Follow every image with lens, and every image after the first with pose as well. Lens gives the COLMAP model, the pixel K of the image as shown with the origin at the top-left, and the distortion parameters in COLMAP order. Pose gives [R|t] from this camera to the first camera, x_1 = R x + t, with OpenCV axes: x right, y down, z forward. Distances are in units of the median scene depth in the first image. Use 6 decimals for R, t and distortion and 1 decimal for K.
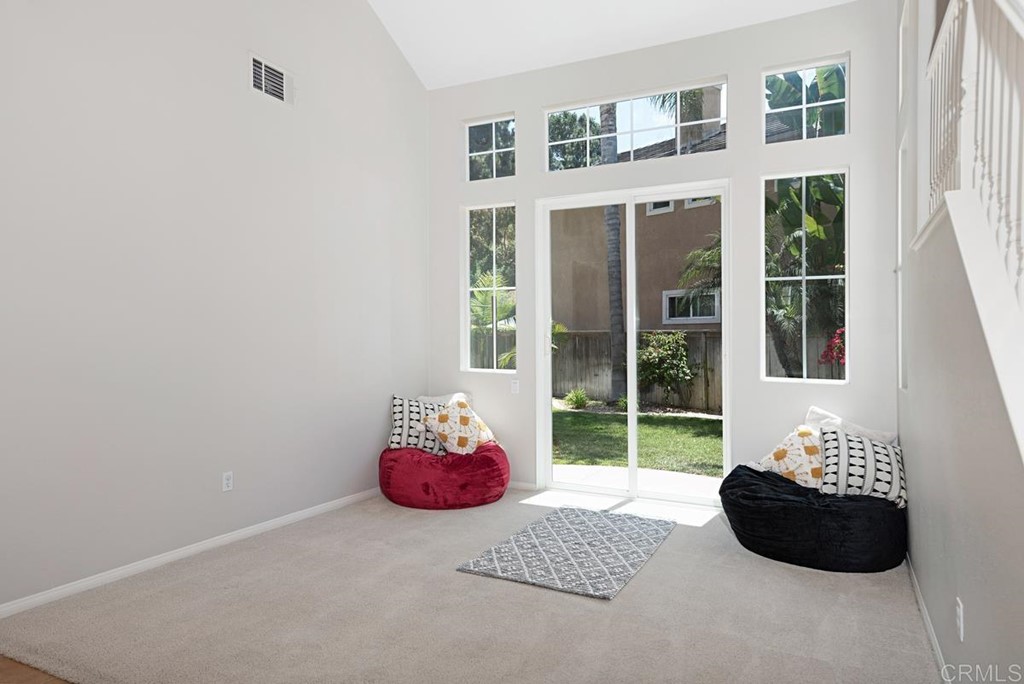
lens RADIAL K [[638.7, 0, 511.4], [0, 638.7, 349.0], [0, 0, 1]] dist [0.029212, 0.000323]
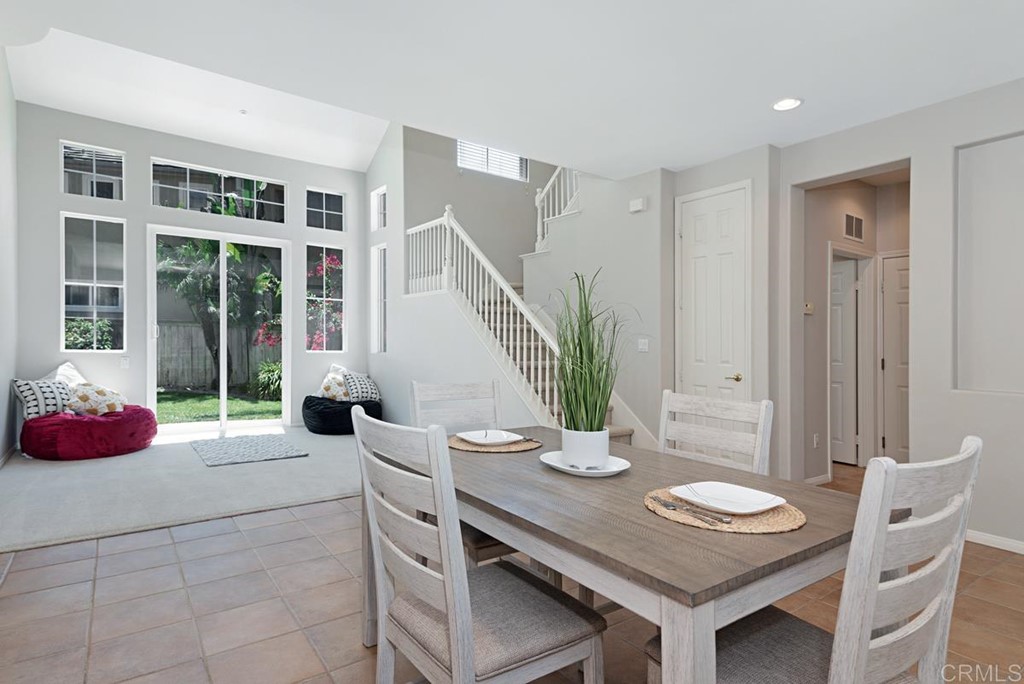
lens RADIAL K [[551.1, 0, 509.2], [0, 551.1, 342.3], [0, 0, 1]] dist [0.026929, 0.000516]
pose [[0.458811, -0.003906, 0.888525, -0.657019], [-0.006147, 0.999952, 0.007570, 0.003545], [-0.888512, -0.008935, 0.458765, -0.227414]]
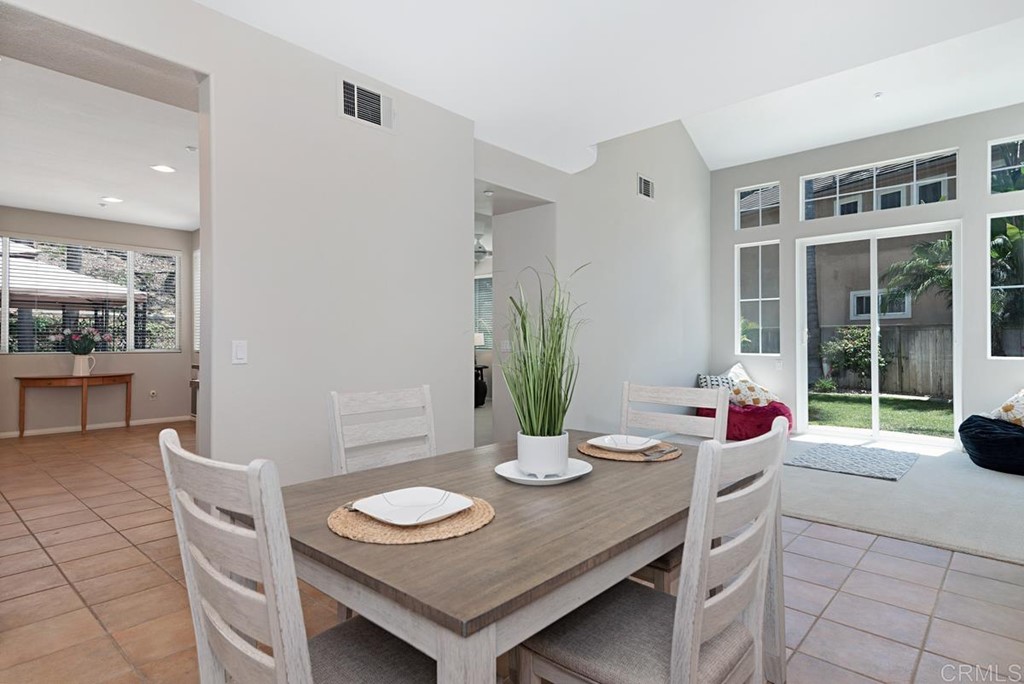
lens RADIAL K [[551.1, 0, 509.2], [0, 551.1, 342.3], [0, 0, 1]] dist [0.026929, 0.000516]
pose [[0.962475, -0.010077, -0.271183, -0.255667], [0.008648, 0.999942, -0.006465, 0.009078], [0.271232, 0.003878, 0.962506, -0.428705]]
